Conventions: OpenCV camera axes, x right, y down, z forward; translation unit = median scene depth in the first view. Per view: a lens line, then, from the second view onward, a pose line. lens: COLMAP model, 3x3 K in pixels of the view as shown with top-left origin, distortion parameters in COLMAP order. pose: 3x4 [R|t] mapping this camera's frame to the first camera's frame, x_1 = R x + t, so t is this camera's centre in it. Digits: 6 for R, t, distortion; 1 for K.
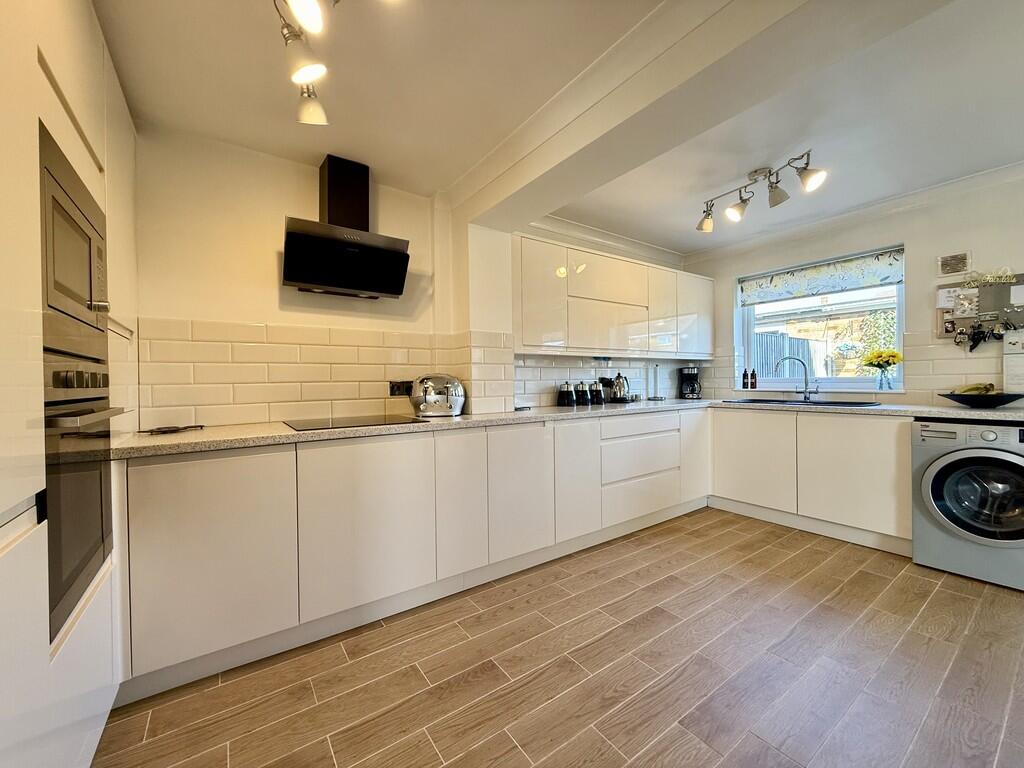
lens RADIAL K [[405.7, 0, 512.0], [0, 405.7, 384.0], [0, 0, 1]] dist [0.000536, 0.000177]
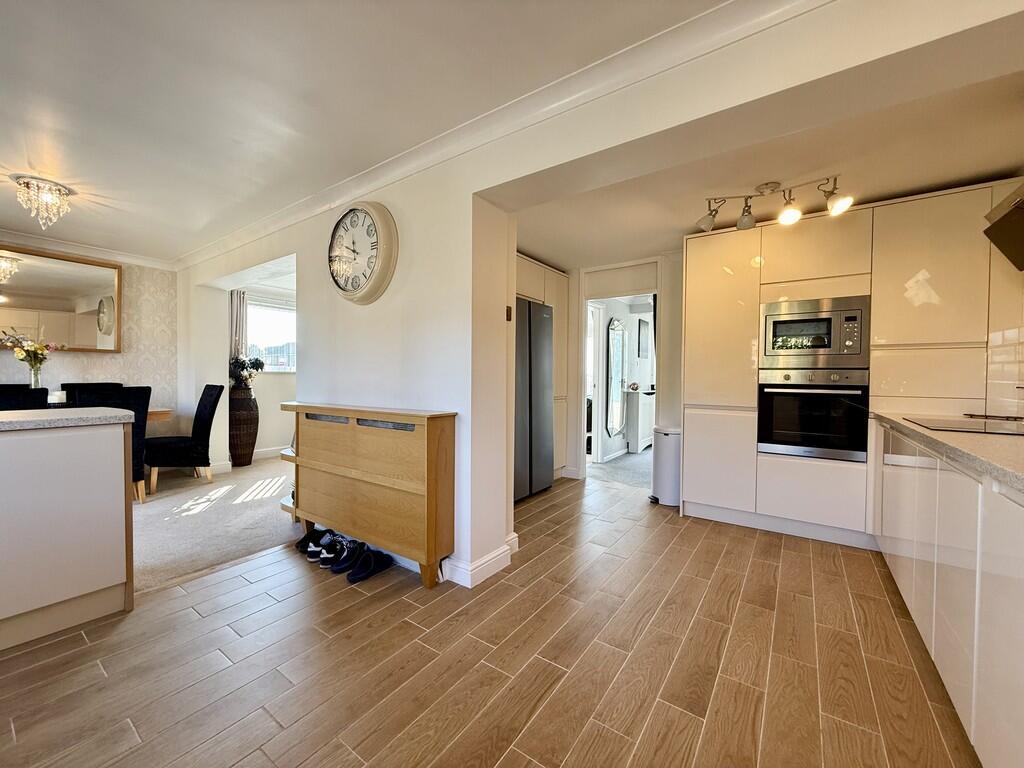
lens RADIAL K [[405.7, 0, 512.0], [0, 405.7, 384.0], [0, 0, 1]] dist [0.000536, 0.000177]
pose [[-0.942336, 0.007465, -0.334585, 1.067758], [-0.002552, 0.999562, 0.029491, -0.024619], [0.334658, 0.028644, -0.941904, 1.843274]]
